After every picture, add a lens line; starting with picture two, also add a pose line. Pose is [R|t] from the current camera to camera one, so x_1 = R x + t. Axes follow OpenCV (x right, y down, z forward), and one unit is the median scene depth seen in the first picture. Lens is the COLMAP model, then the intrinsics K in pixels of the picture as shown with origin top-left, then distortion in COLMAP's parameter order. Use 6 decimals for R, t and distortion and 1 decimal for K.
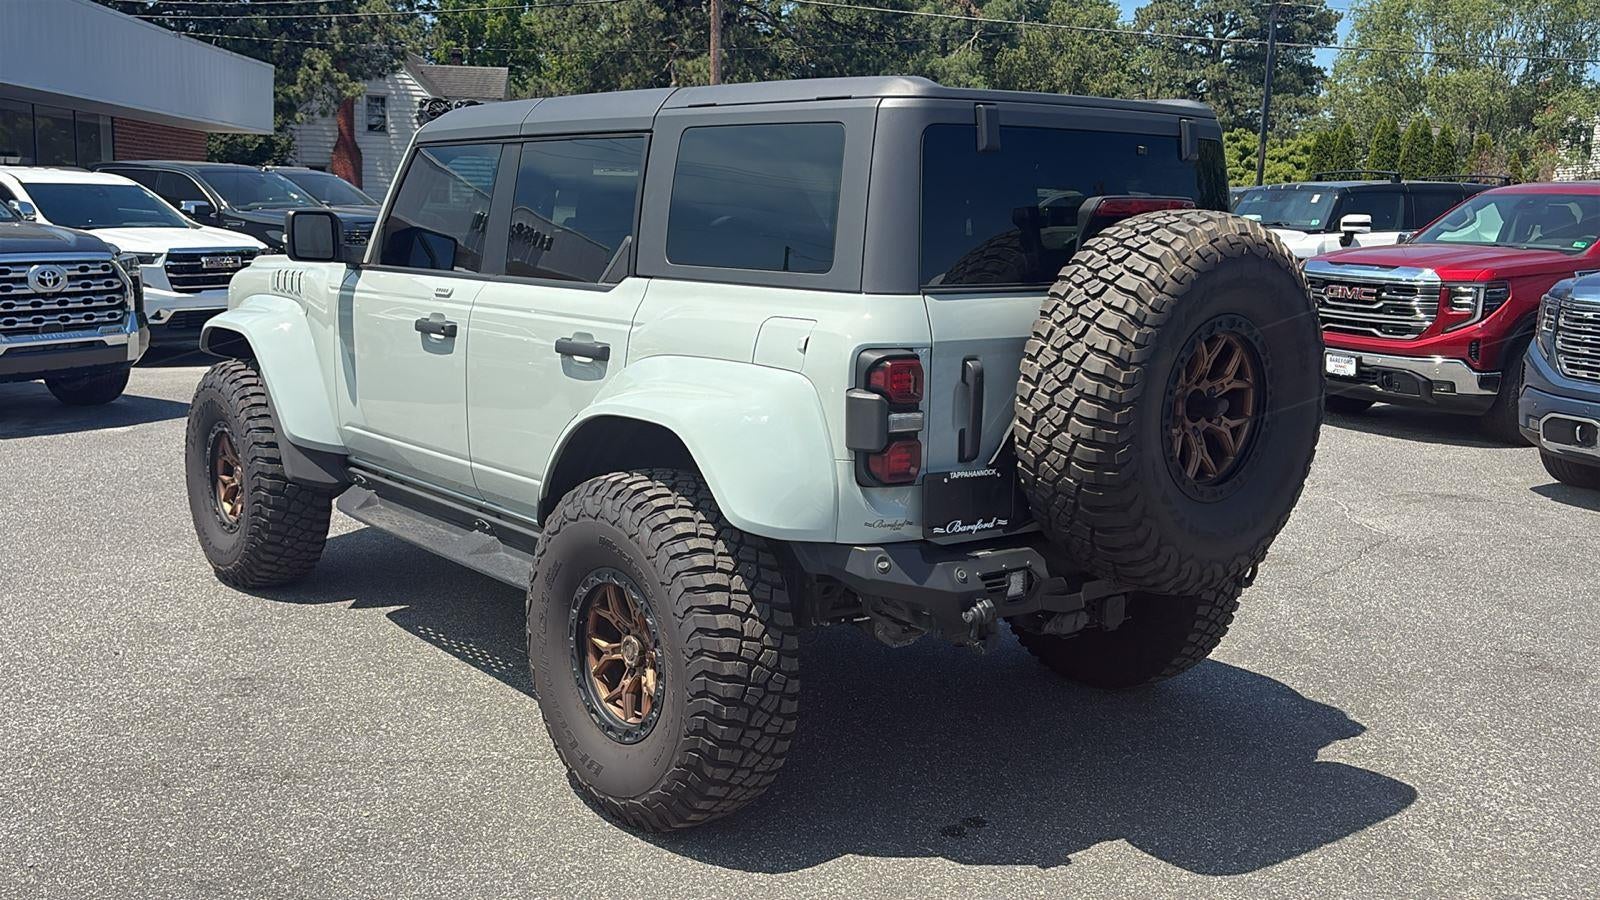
lens RADIAL K [[1488.9, 0, 790.8], [0, 1488.9, 453.3], [0, 0, 1]] dist [0.032899, 0.000000]
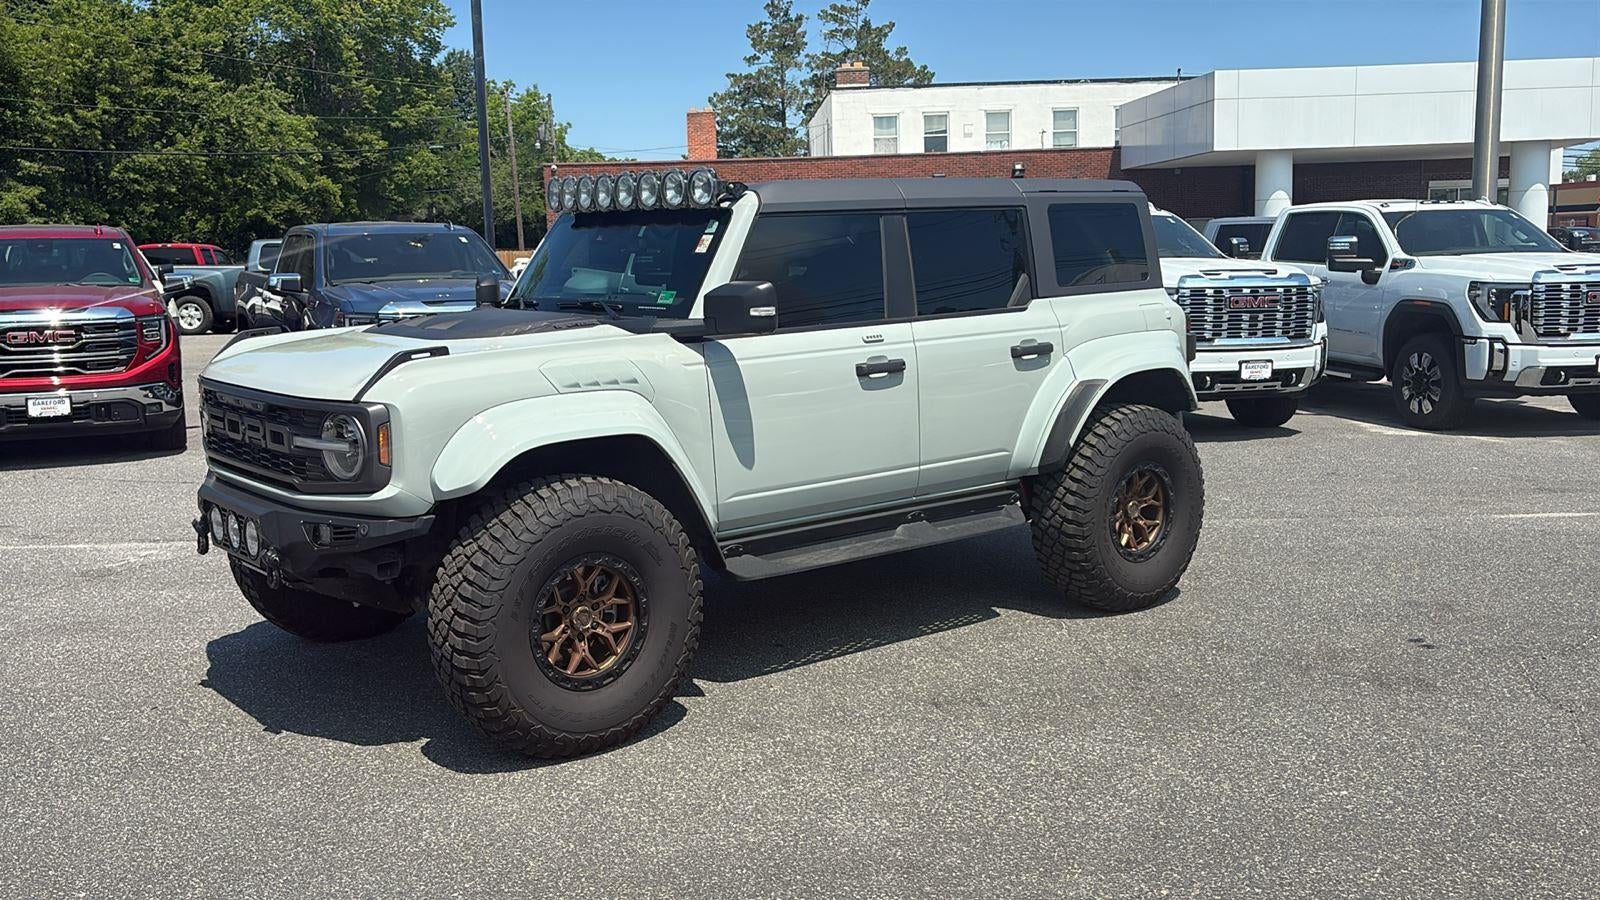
lens RADIAL K [[1488.9, 0, 791.2], [0, 1488.9, 442.2], [0, 0, 1]] dist [0.032899, 0.000000]
pose [[0.017372, -0.164870, 0.986162, -6.136525], [0.189172, 0.969039, 0.158675, -0.987417], [-0.981790, 0.183798, 0.048023, 4.405595]]
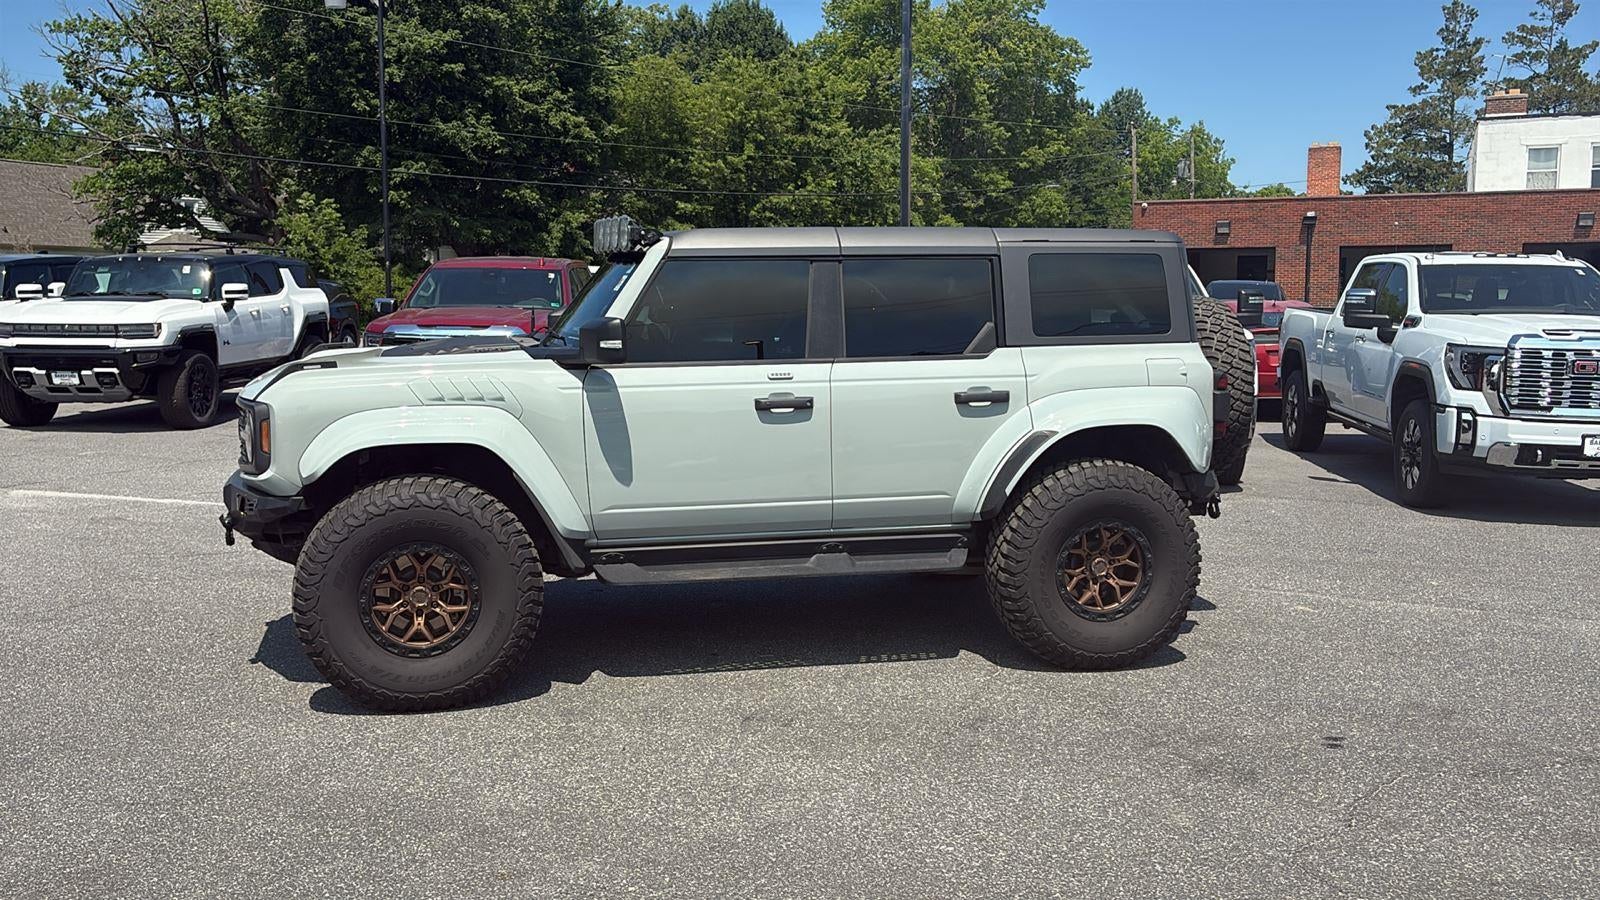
lens RADIAL K [[1488.9, 0, 802.7], [0, 1488.9, 462.0], [0, 0, 1]] dist [0.032899, 0.000000]
pose [[0.433194, -0.136011, 0.890979, -5.895711], [0.160423, 0.984399, 0.072274, -0.536382], [-0.886909, 0.111625, 0.448255, 1.813989]]
